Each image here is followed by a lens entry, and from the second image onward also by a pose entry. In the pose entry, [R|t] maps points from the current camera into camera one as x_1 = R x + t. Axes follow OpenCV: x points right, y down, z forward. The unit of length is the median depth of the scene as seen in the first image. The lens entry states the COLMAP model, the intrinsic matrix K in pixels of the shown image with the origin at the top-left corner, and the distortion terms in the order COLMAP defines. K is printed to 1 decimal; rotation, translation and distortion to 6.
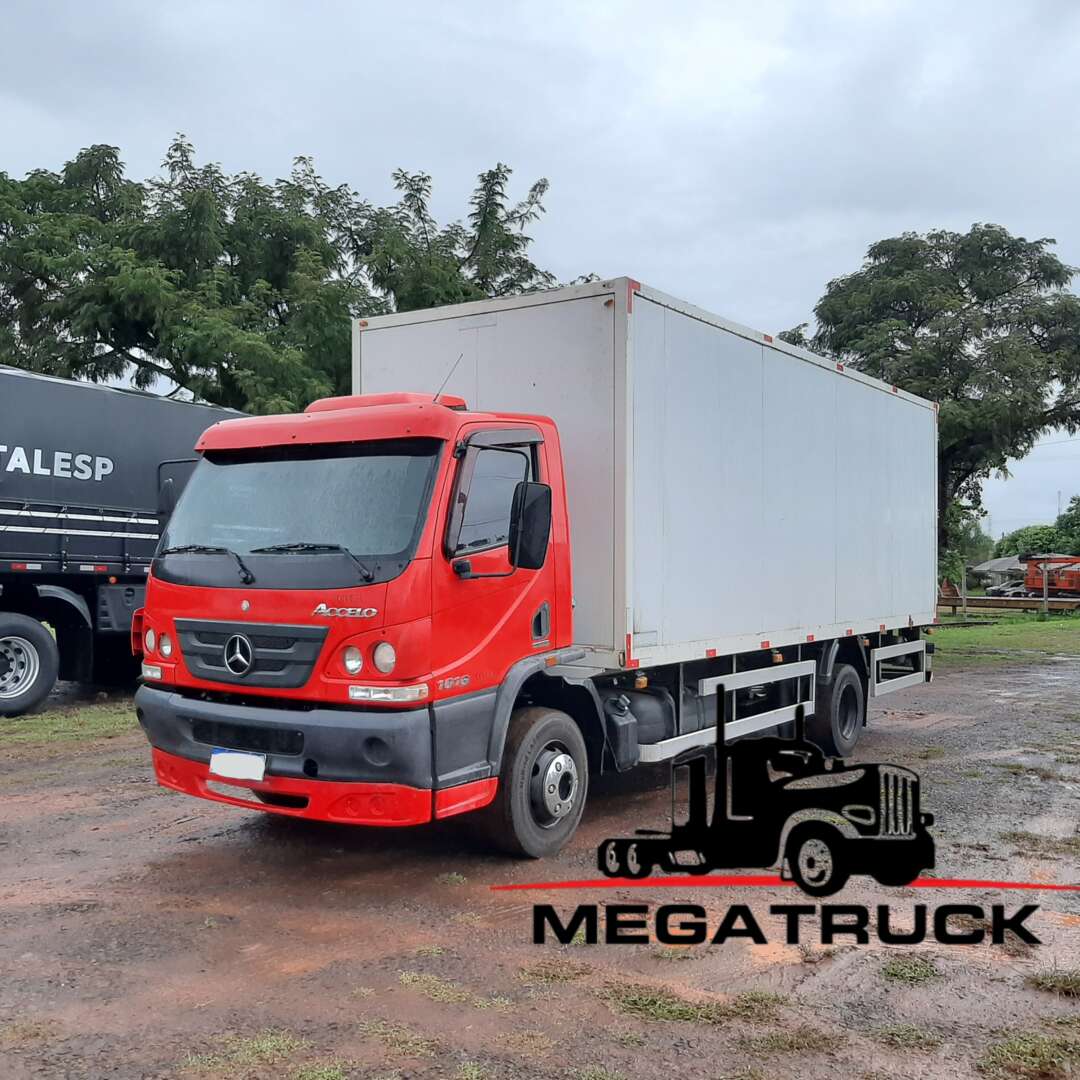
lens RADIAL K [[1140.4, 0, 540.0], [0, 1140.4, 540.0], [0, 0, 1]] dist [-0.004912, -0.009483]
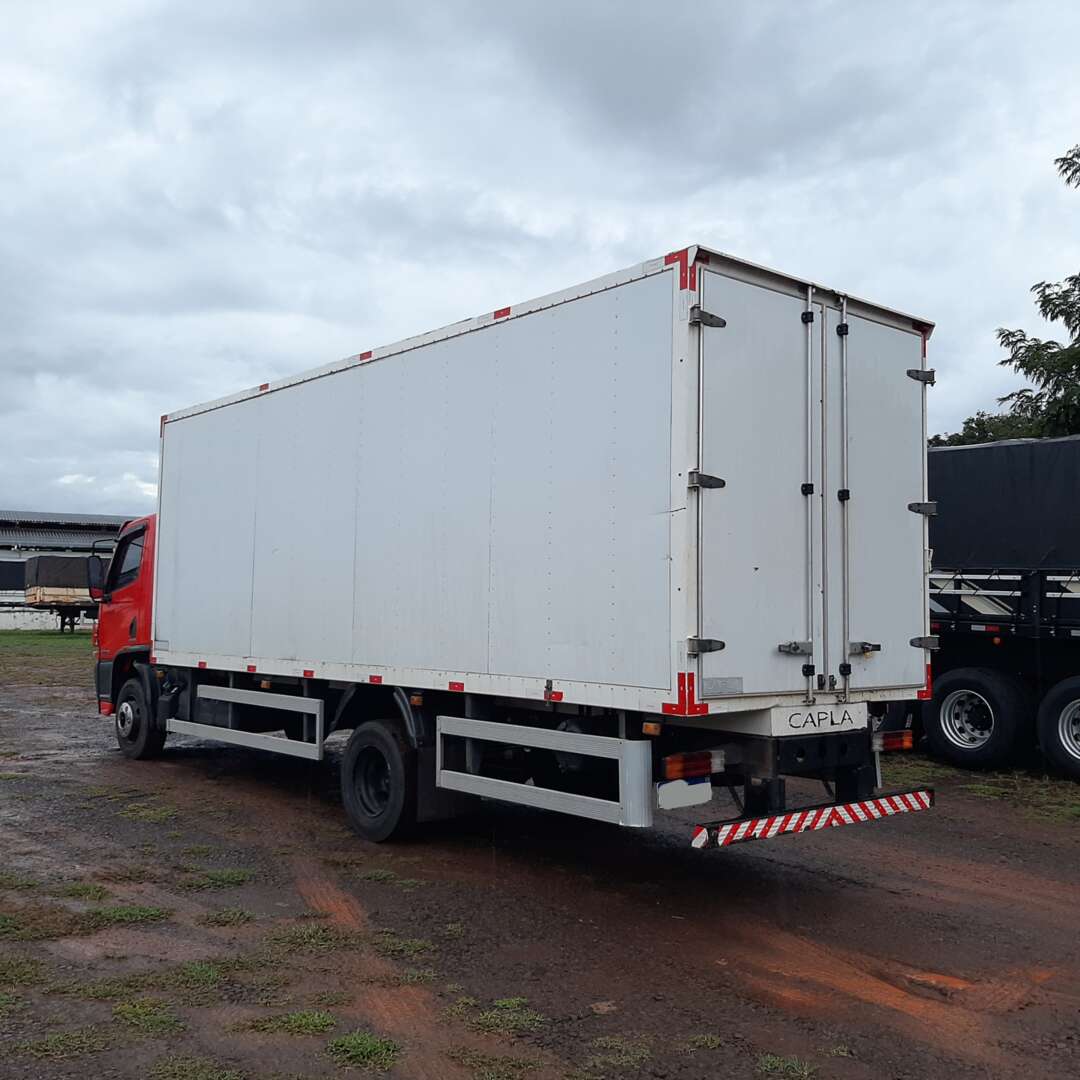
lens RADIAL K [[1140.4, 0, 540.0], [0, 1140.4, 540.0], [0, 0, 1]] dist [-0.004912, -0.009483]
pose [[-0.257151, -0.084291, -0.962688, 0.766428], [-0.003429, 0.996262, -0.086314, 0.040328], [0.966365, -0.018894, -0.256479, 0.999663]]
